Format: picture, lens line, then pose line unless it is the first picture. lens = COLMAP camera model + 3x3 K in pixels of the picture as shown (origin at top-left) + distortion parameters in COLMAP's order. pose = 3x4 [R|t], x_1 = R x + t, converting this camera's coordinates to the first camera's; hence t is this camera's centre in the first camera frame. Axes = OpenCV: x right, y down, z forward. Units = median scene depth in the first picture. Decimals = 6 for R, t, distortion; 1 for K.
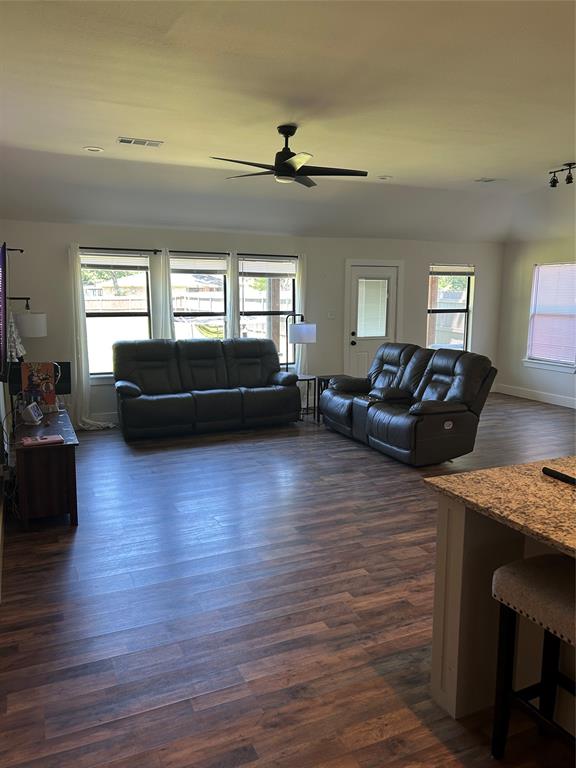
lens RADIAL K [[577.0, 0, 289.8], [0, 577.0, 386.3], [0, 0, 1]] dist [0.044479, -0.043398]
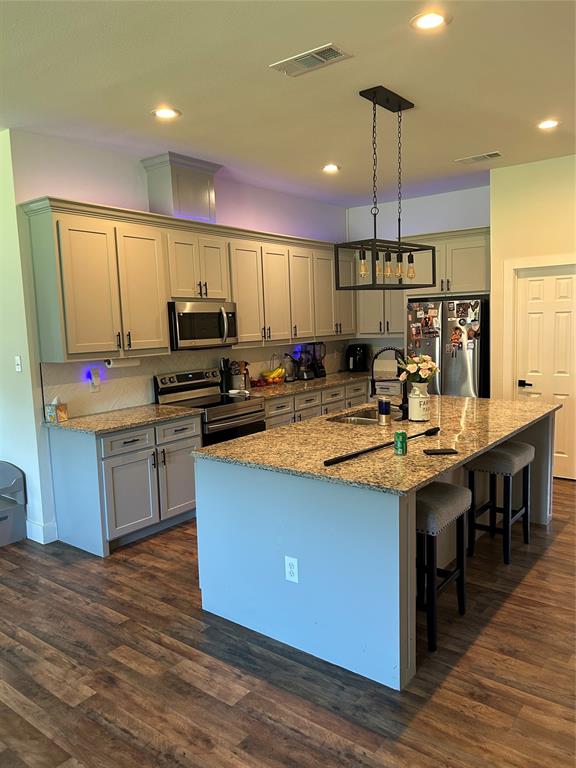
lens RADIAL K [[577.0, 0, 281.7], [0, 577.0, 384.1], [0, 0, 1]] dist [0.044479, -0.043398]
pose [[-0.463517, -0.091913, 0.881308, -0.192089], [0.162042, 0.969041, 0.186287, -0.087253], [-0.871145, 0.229156, -0.434273, 0.535368]]
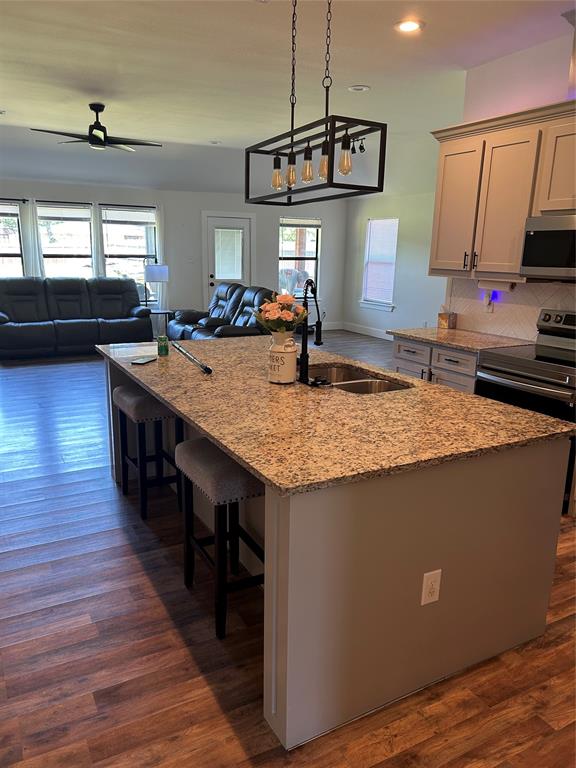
lens RADIAL K [[577.0, 0, 286.5], [0, 577.0, 386.5], [0, 0, 1]] dist [0.044479, -0.043398]
pose [[0.997246, -0.002843, 0.074110, 0.219102], [-0.003157, 0.996732, 0.080719, 0.046388], [-0.074097, -0.080731, 0.993978, -0.247075]]
